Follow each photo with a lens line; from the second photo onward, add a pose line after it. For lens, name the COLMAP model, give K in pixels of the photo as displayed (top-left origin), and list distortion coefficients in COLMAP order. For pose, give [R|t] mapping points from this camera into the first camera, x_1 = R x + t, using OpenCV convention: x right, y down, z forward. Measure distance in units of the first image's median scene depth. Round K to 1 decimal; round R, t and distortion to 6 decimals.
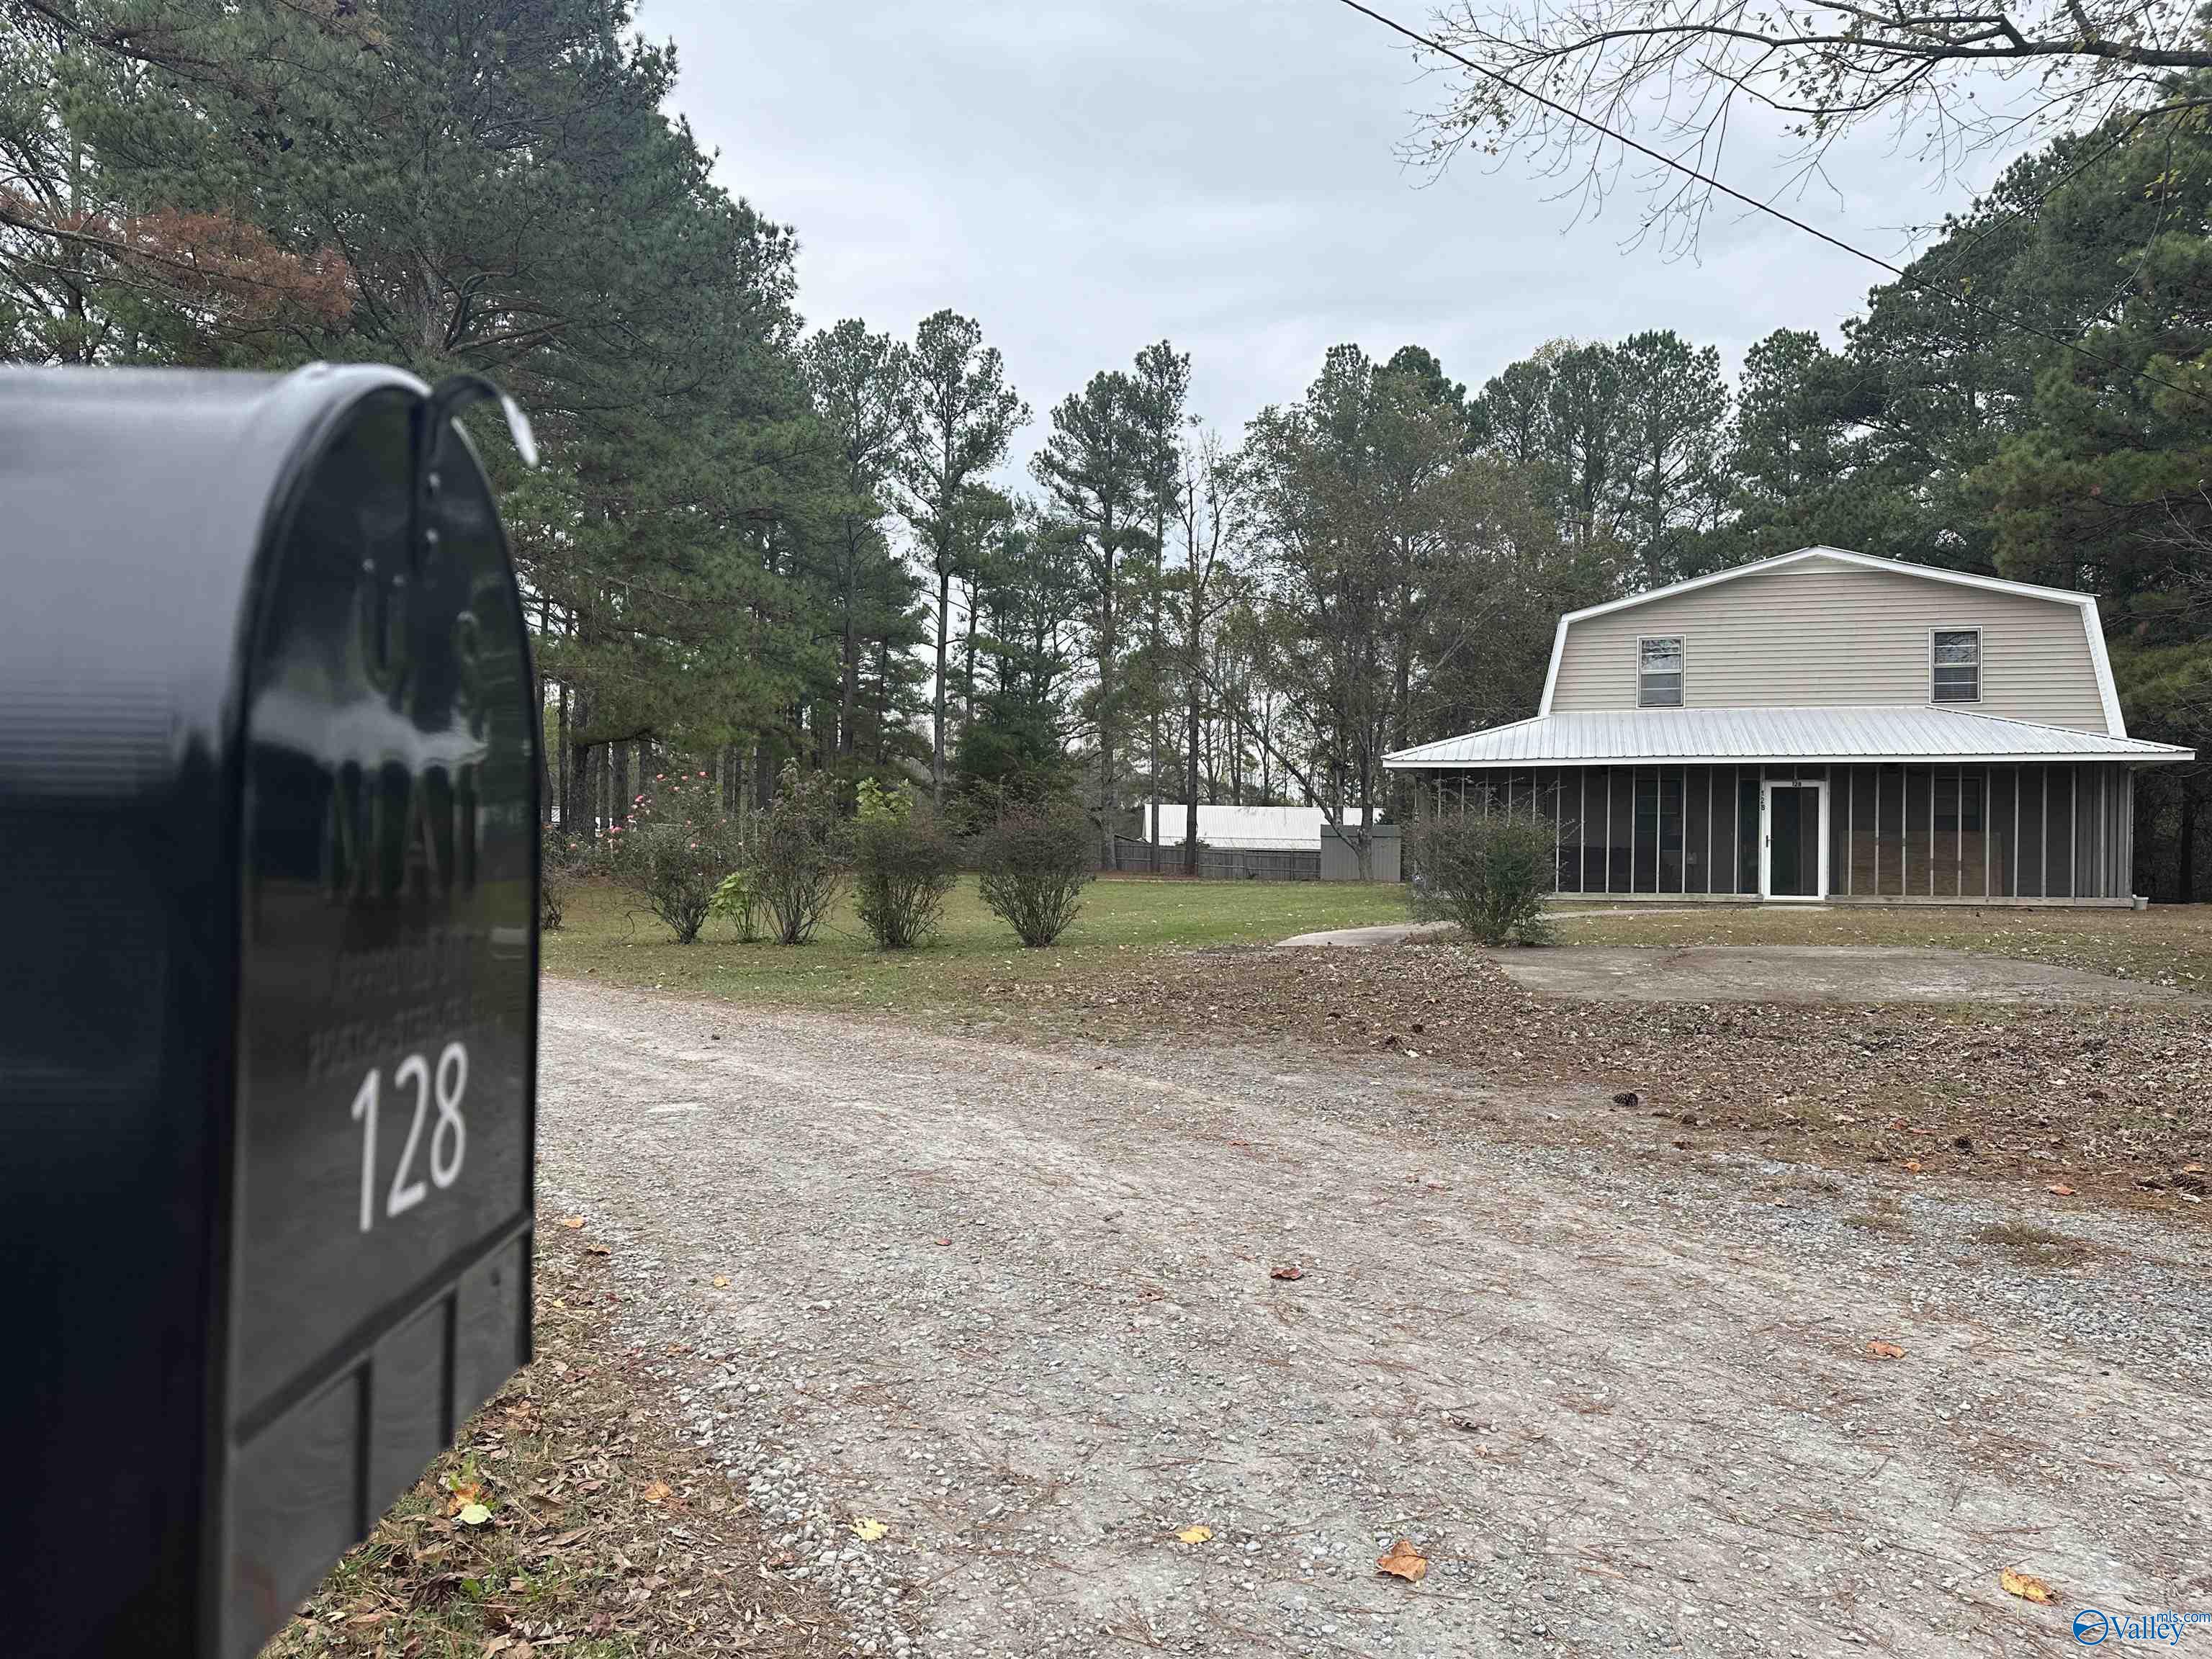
lens RADIAL K [[1569.3, 0, 1106.0], [0, 1569.3, 829.5], [0, 0, 1]] dist [0.026911, -0.002758]
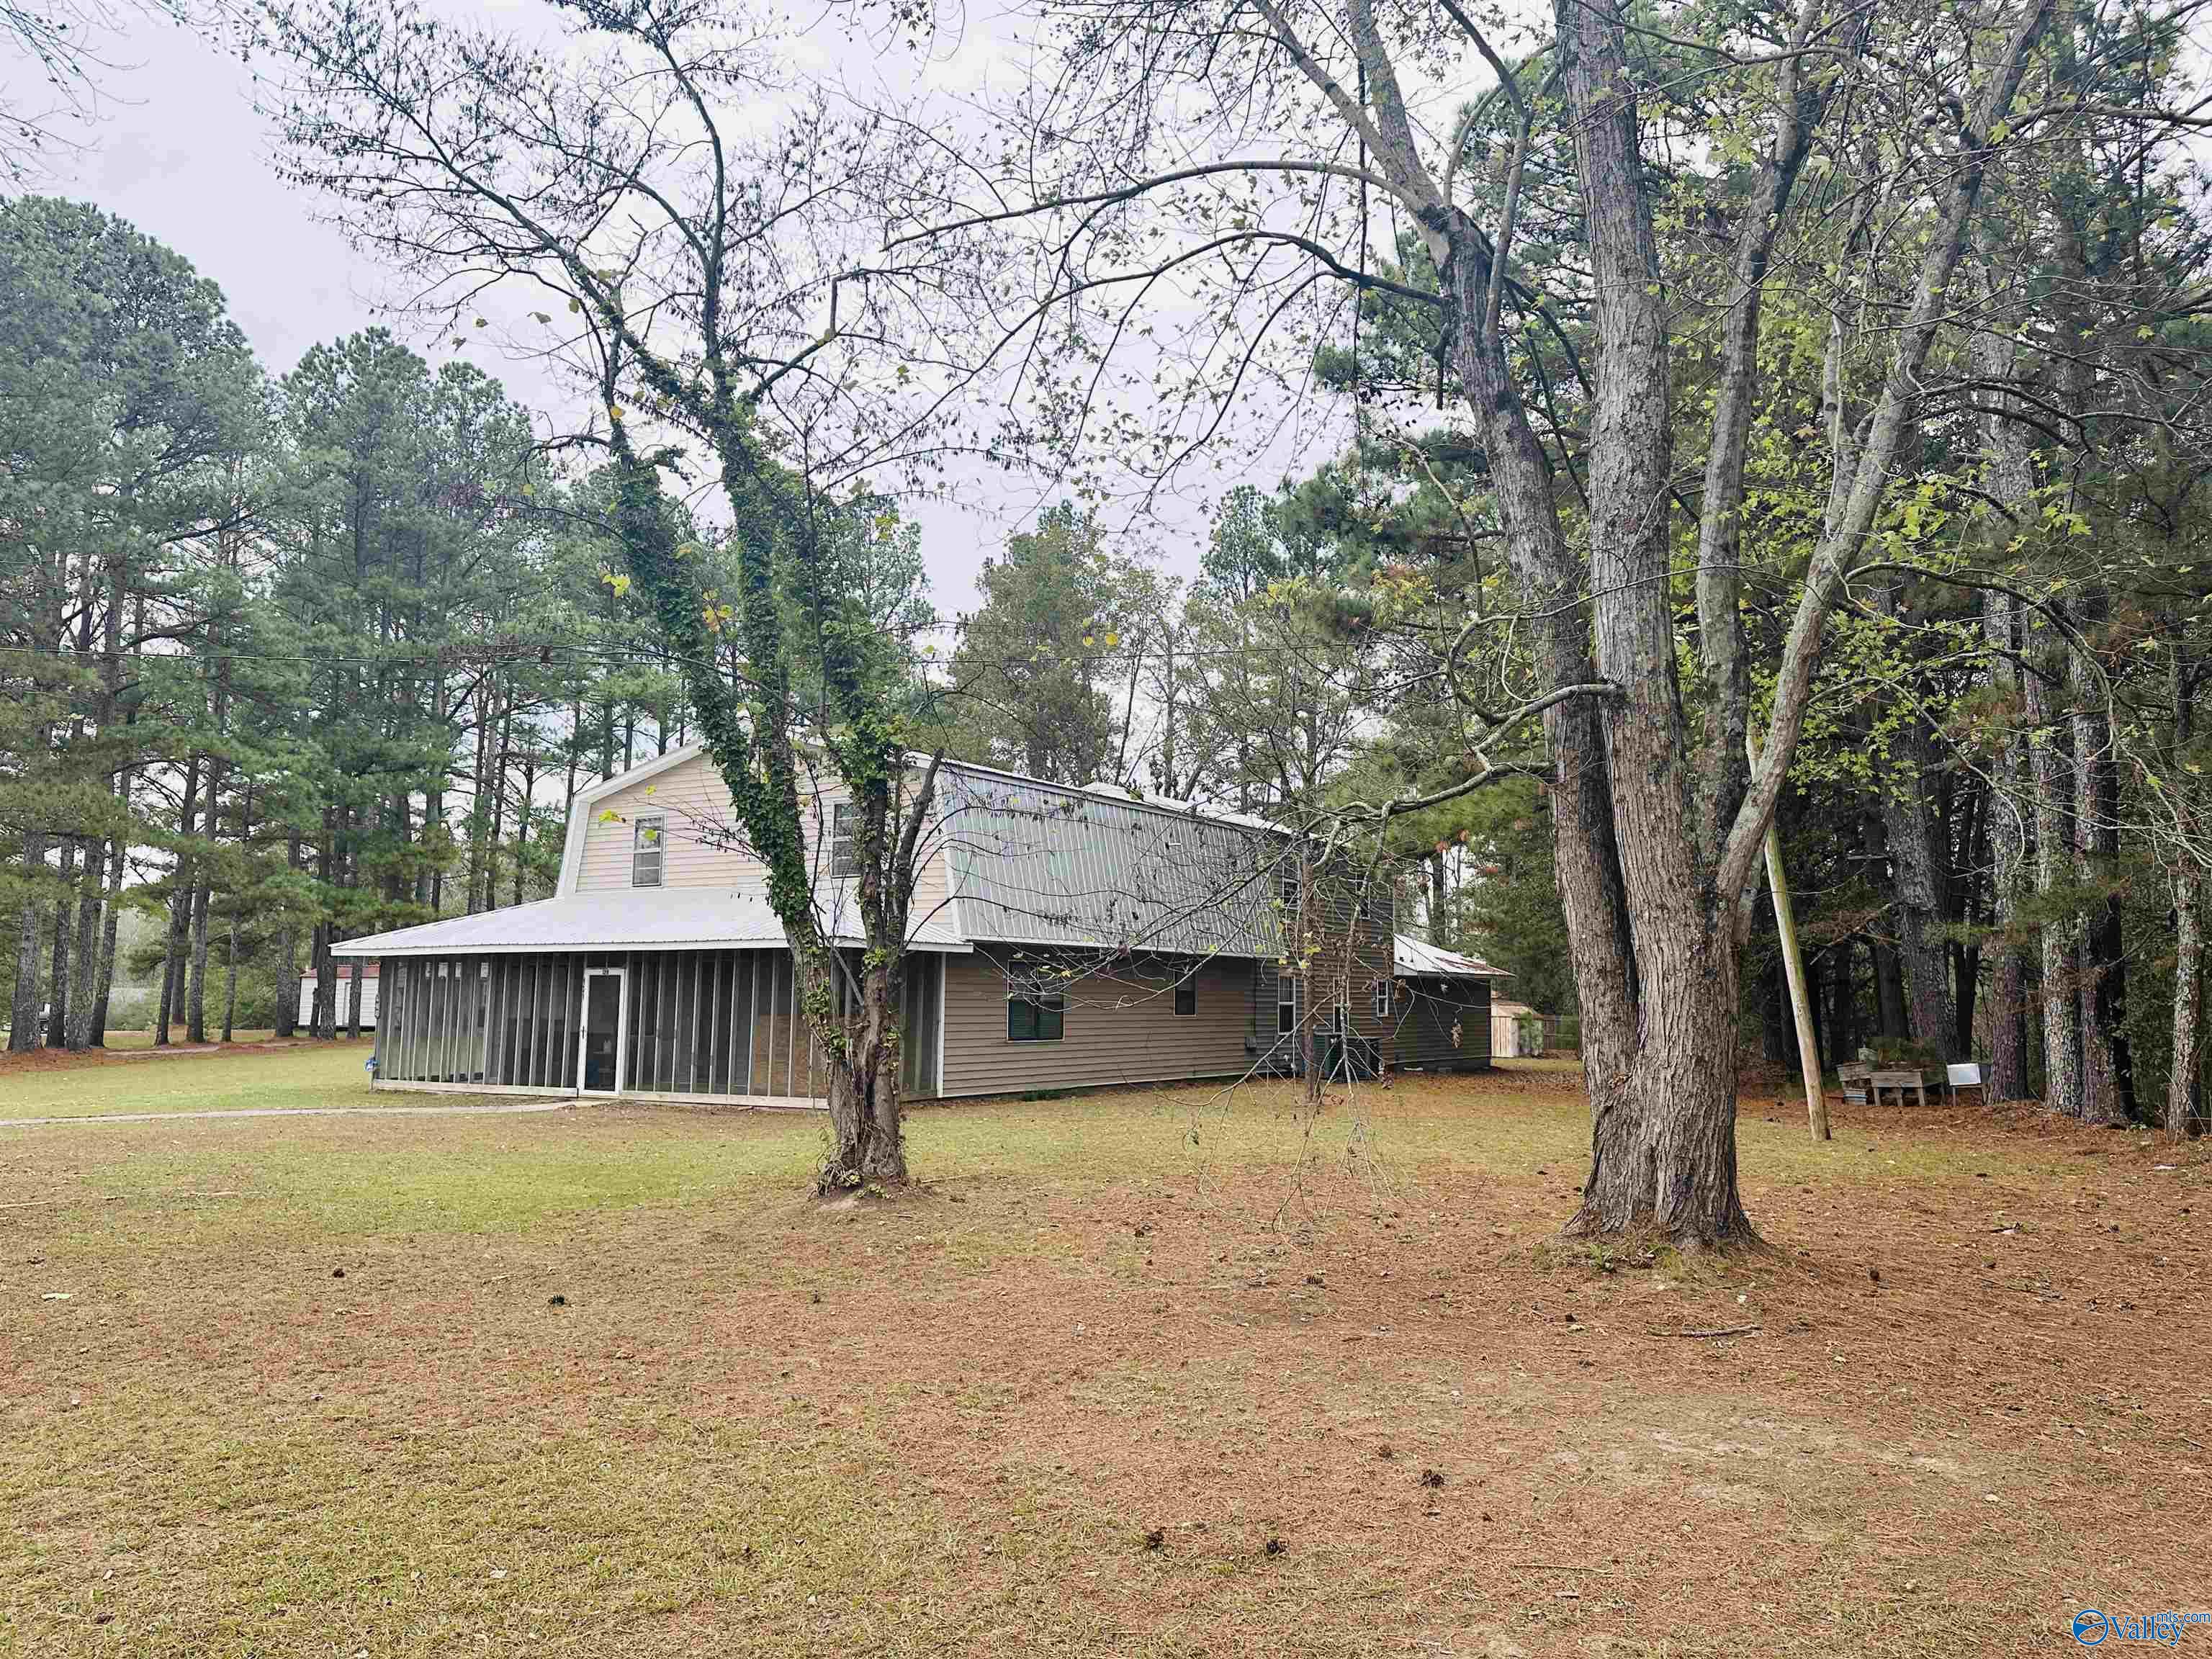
lens RADIAL K [[1536.3, 0, 1082.2], [0, 1536.3, 834.2], [0, 0, 1]] dist [0.166852, -0.202372]
pose [[0.950332, -0.032042, -0.309585, 0.632790], [0.007424, 0.996737, -0.080374, -0.021520], [0.311150, 0.074083, 0.947469, 0.118554]]
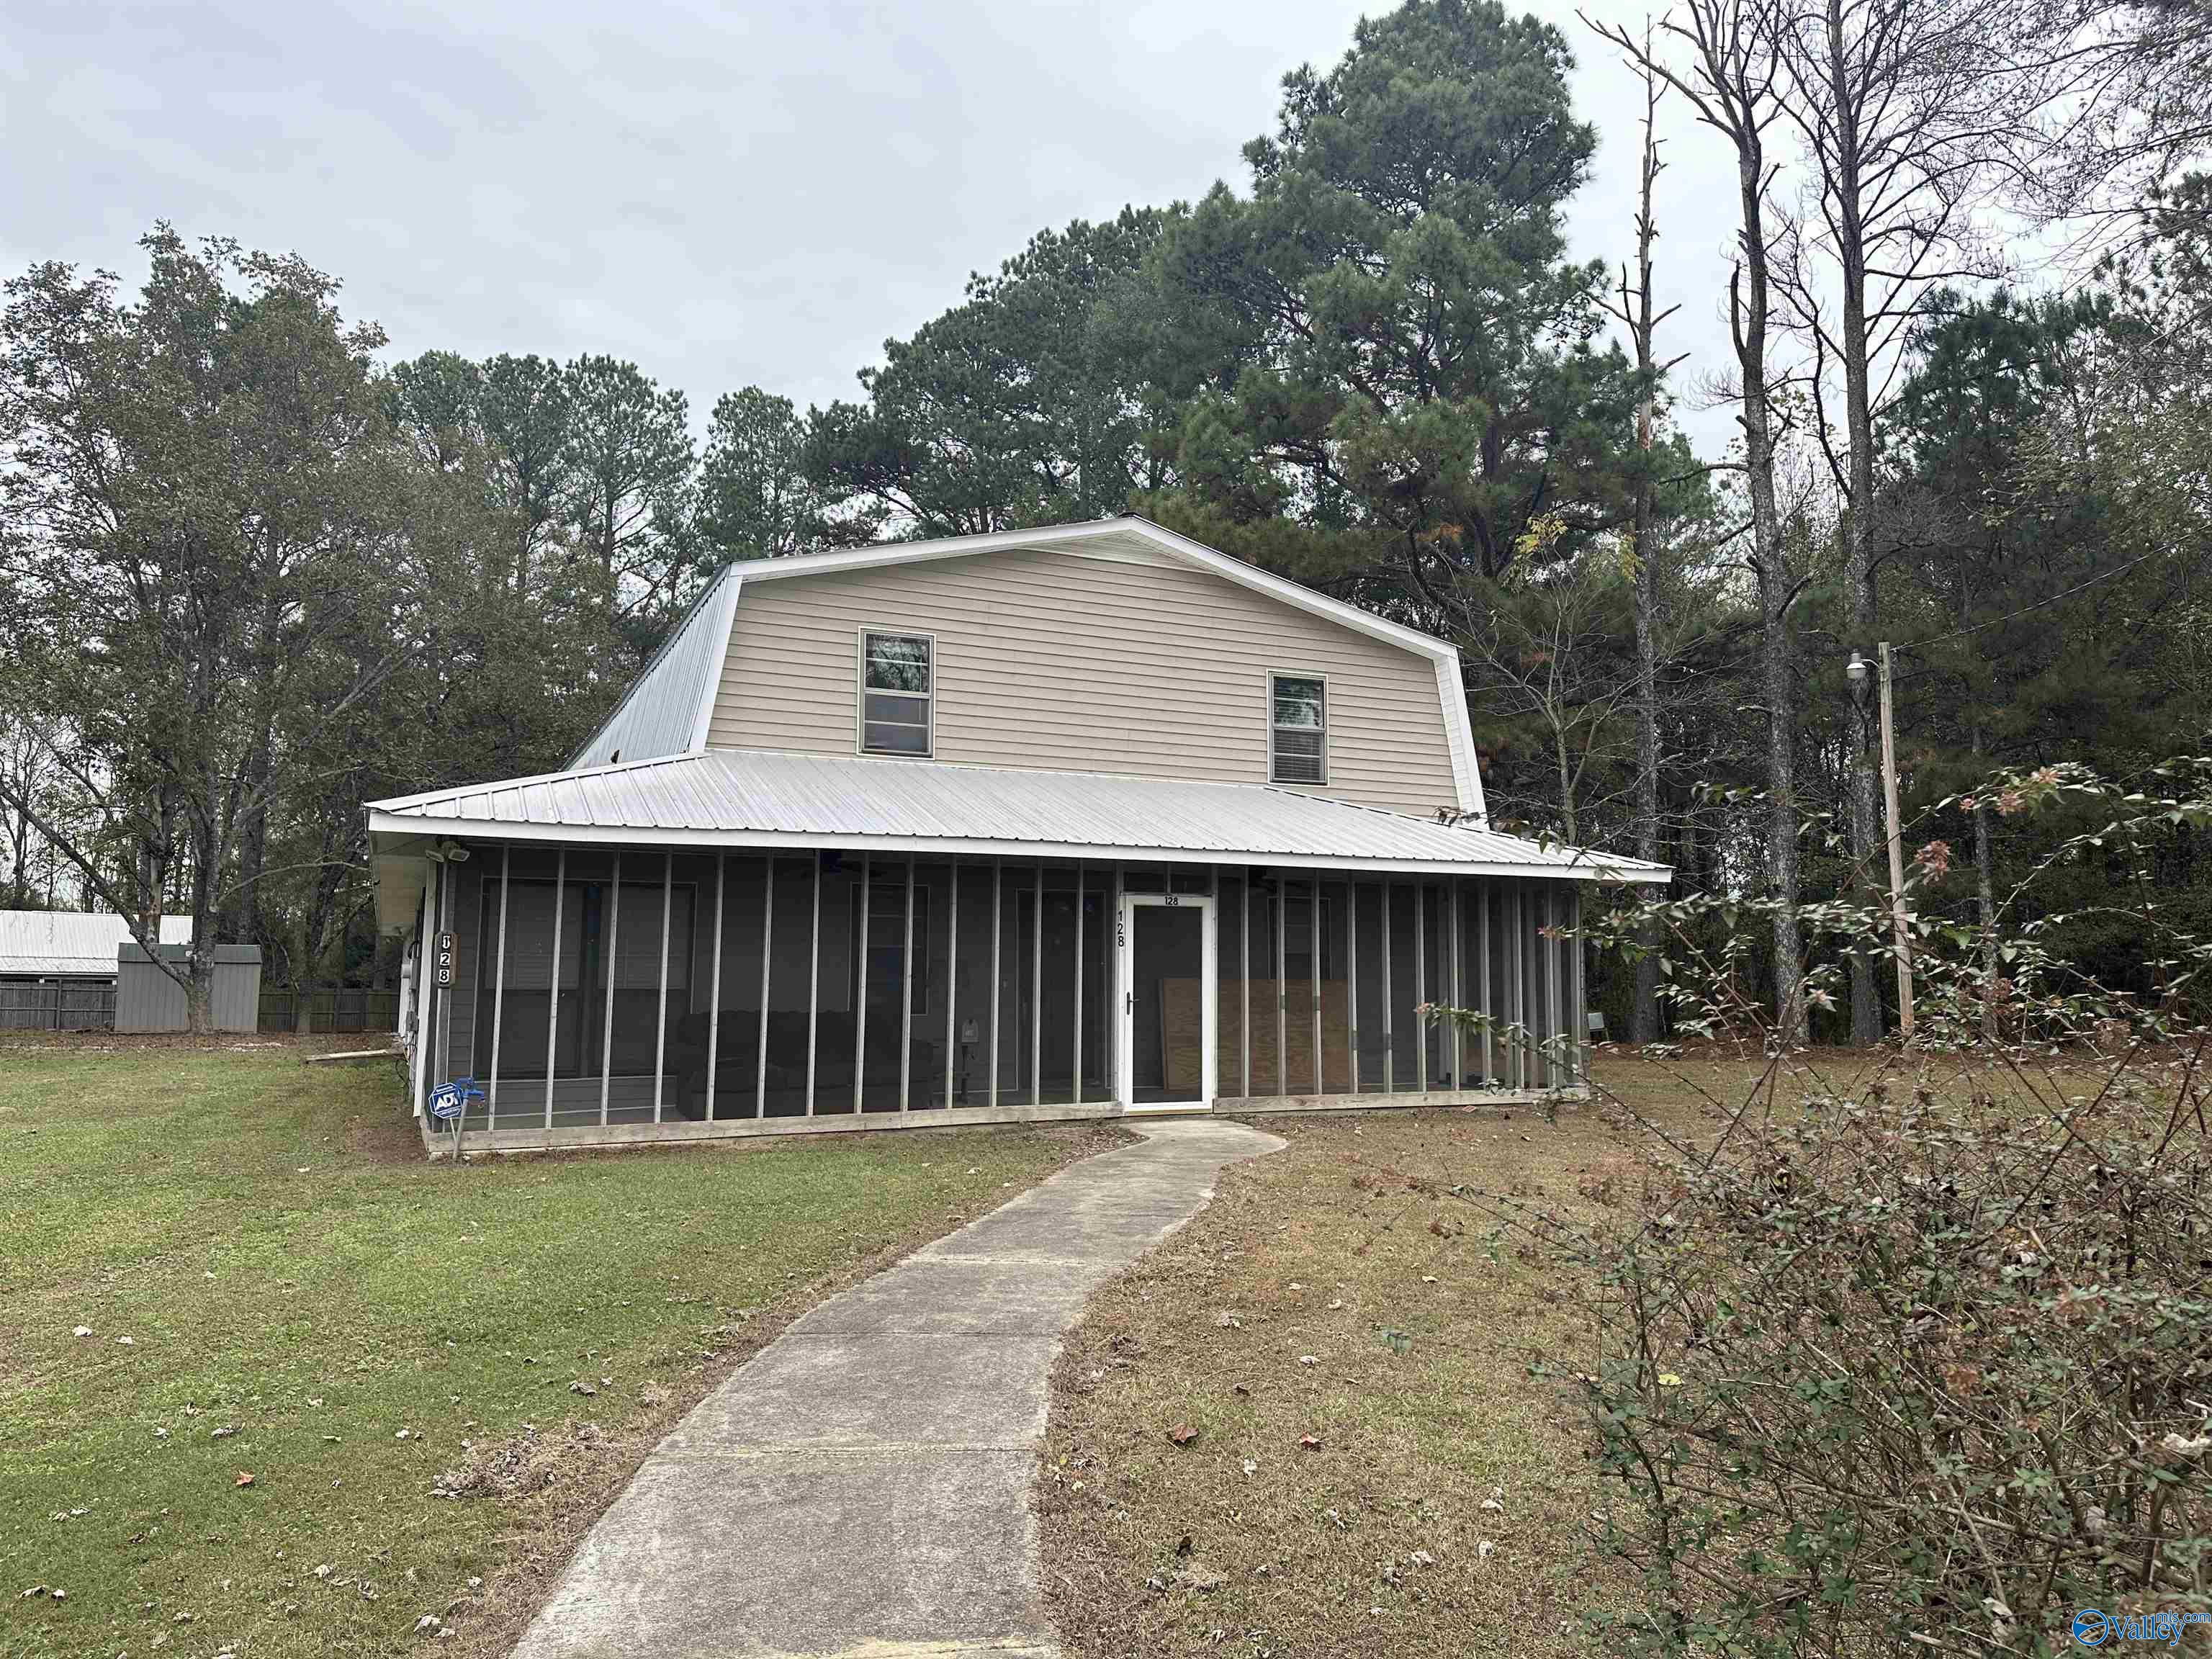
lens RADIAL K [[1536.3, 0, 1082.2], [0, 1536.3, 834.2], [0, 0, 1]] dist [0.166852, -0.202372]
pose [[0.770918, 0.055671, 0.634497, 0.039909], [-0.013472, 0.997375, -0.071141, -0.008244], [-0.636792, 0.046296, 0.769645, 0.375523]]
